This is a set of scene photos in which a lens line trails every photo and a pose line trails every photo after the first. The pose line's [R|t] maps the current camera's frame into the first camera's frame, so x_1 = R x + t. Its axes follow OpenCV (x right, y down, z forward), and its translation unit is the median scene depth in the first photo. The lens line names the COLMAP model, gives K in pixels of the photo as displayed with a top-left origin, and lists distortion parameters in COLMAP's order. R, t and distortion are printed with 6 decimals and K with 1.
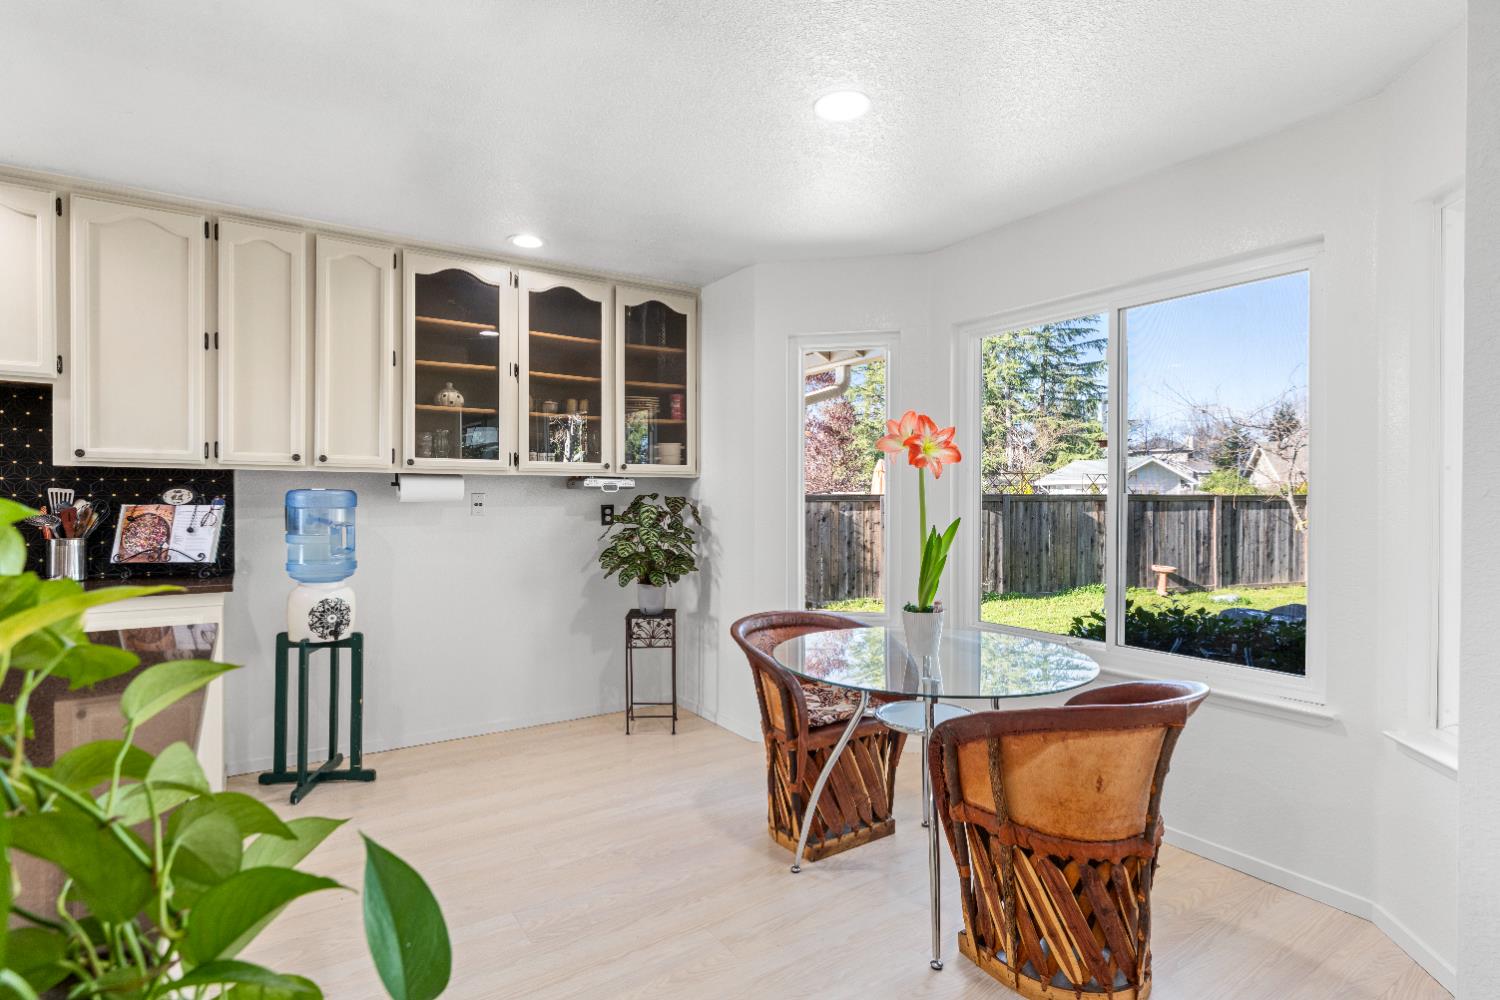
lens RADIAL K [[759.6, 0, 749.6], [0, 759.6, 501.5], [0, 0, 1]] dist [-0.023655, 0.000343]
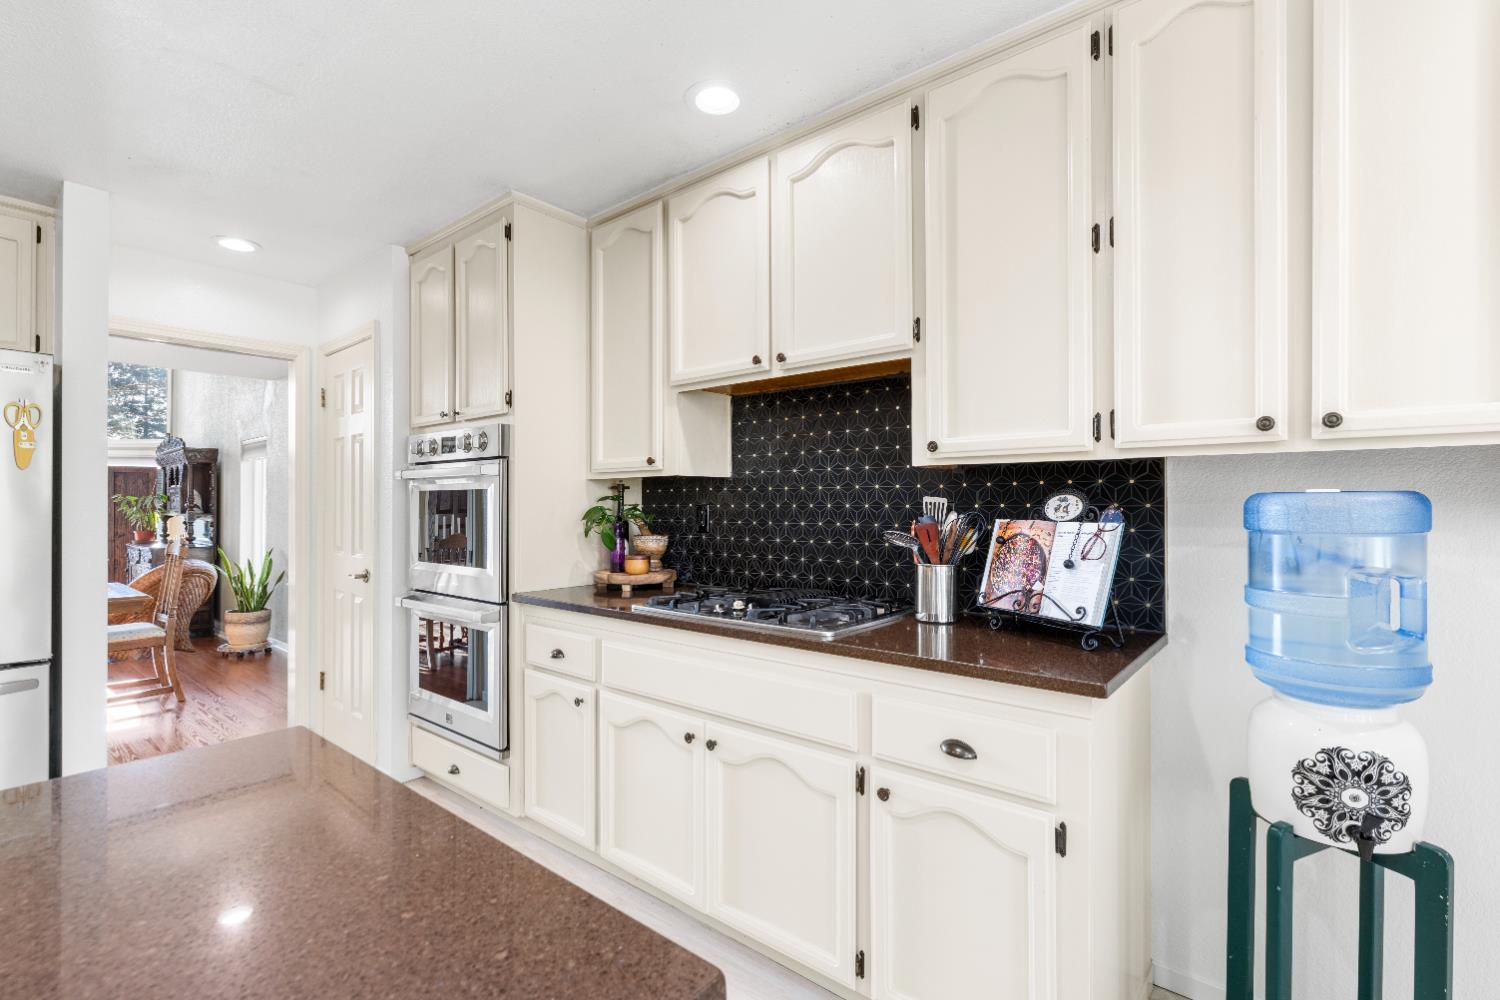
lens RADIAL K [[677.4, 0, 756.1], [0, 677.4, 504.1], [0, 0, 1]] dist [0.002508, 0.000957]
pose [[0.286253, -0.007513, -0.958125, -0.299464], [-0.005502, 0.999940, -0.009485, -0.002825], [0.958138, 0.007987, 0.286194, 0.597834]]
